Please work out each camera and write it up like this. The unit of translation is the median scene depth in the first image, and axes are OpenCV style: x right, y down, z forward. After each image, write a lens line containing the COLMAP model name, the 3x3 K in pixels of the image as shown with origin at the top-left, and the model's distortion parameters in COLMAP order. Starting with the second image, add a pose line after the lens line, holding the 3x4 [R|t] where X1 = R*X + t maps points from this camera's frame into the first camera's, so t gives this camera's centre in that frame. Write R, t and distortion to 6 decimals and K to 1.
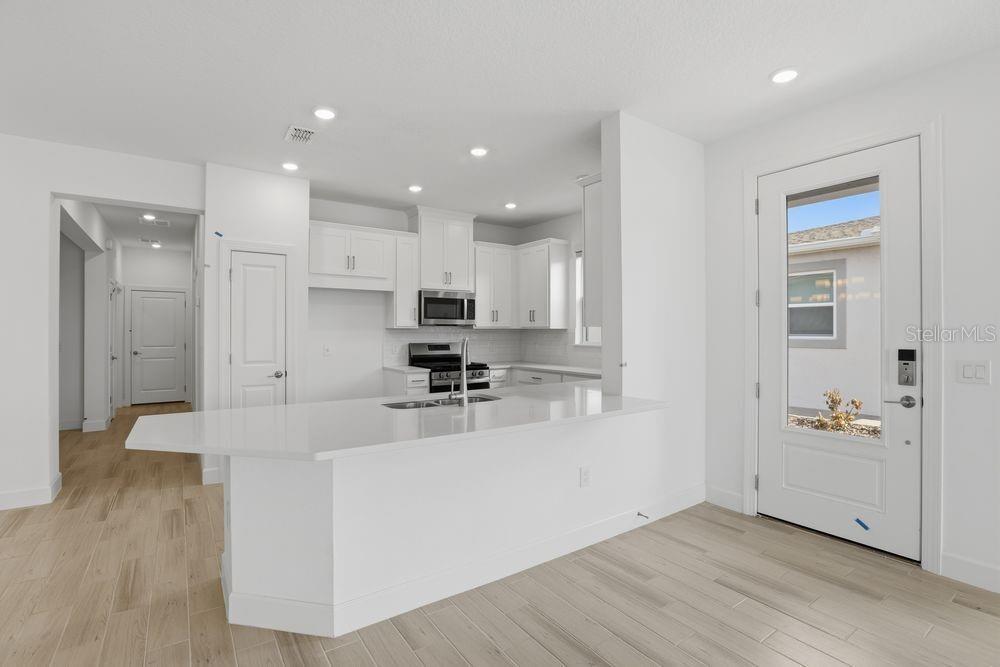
lens RADIAL K [[467.7, 0, 499.1], [0, 467.7, 329.5], [0, 0, 1]] dist [-0.054469, 0.020639]
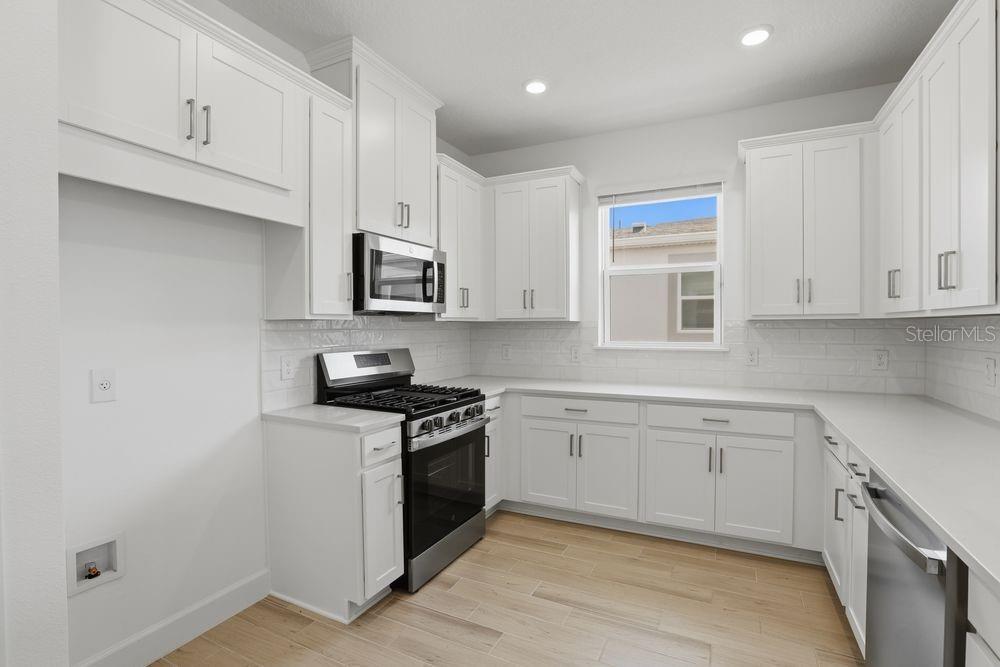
lens RADIAL K [[473.7, 0, 500.0], [0, 473.7, 333.5], [0, 0, 1]] dist [-0.052882, 0.021717]
pose [[0.877791, -0.011981, 0.478894, -0.264565], [0.002904, 0.999802, 0.019689, 0.002096], [-0.479035, -0.015892, 0.877652, 0.547378]]
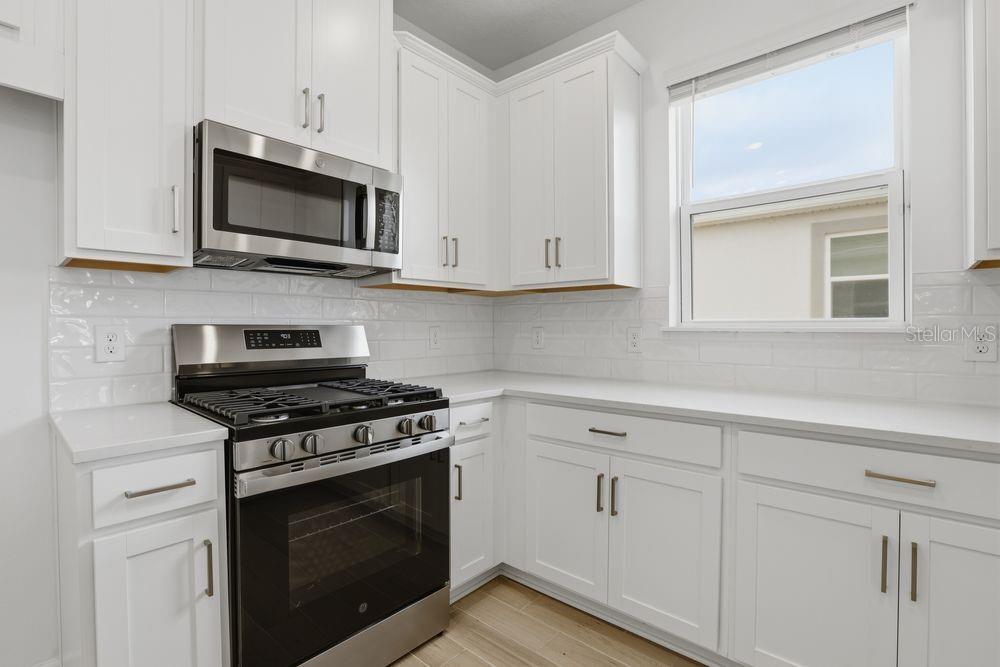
lens RADIAL K [[467.7, 0, 499.1], [0, 467.7, 329.5], [0, 0, 1]] dist [-0.054469, 0.020639]
pose [[0.973026, -0.004528, 0.230651, -0.063216], [0.002641, 0.999960, 0.008489, 0.031740], [-0.230680, -0.007651, 0.973000, 0.705292]]
